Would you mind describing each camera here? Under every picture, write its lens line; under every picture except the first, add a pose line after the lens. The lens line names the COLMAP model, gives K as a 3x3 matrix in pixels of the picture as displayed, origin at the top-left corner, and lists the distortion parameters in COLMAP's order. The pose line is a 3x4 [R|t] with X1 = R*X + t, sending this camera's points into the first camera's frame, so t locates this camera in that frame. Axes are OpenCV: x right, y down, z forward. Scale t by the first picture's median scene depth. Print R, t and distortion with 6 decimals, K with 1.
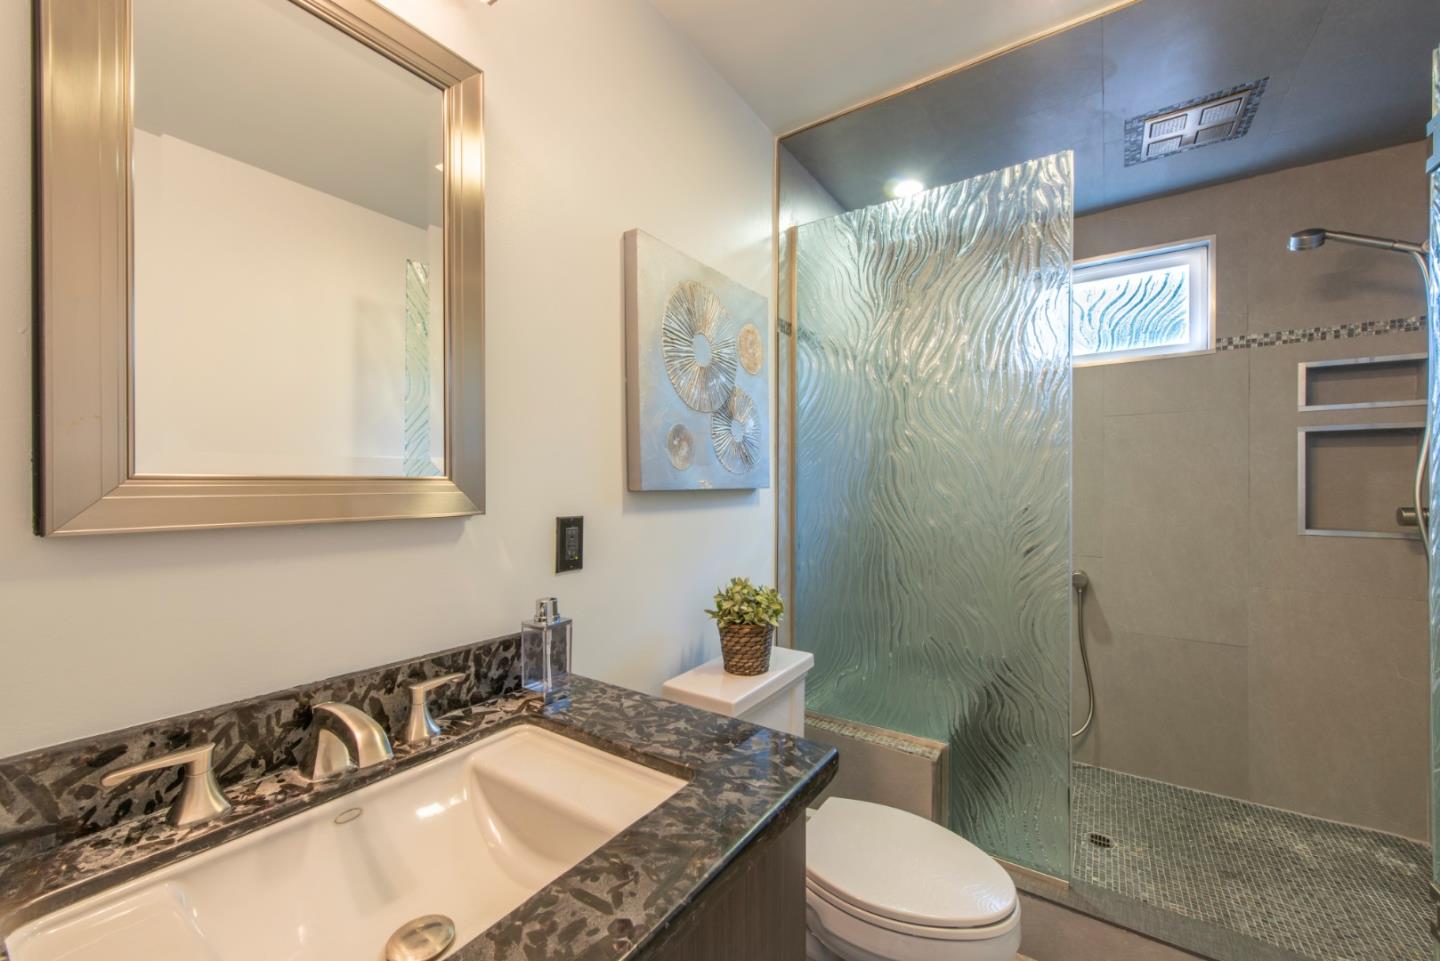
lens RADIAL K [[570.5, 0, 725.4], [0, 570.5, 483.1], [0, 0, 1]] dist [0.006603, -0.003414]
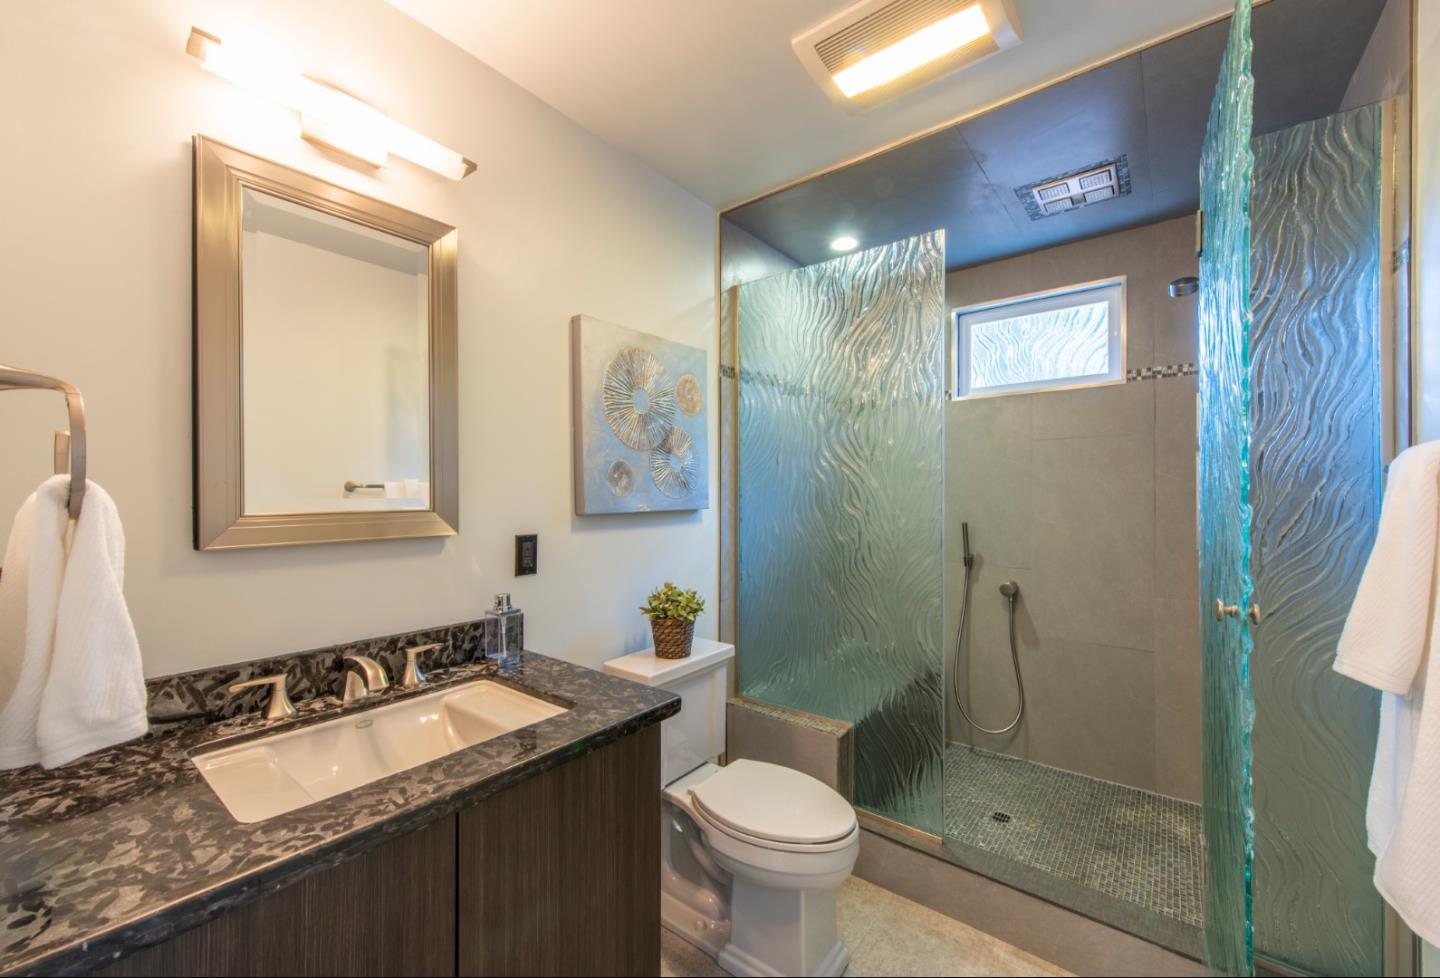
lens RADIAL K [[588.2, 0, 707.9], [0, 588.2, 490.0], [0, 0, 1]] dist [0.003987, -0.000847]
pose [[0.995710, -0.004619, -0.092418, 0.226958], [0.004460, 0.999988, -0.001925, -0.033999], [0.092426, 0.001504, 0.995718, -0.277070]]
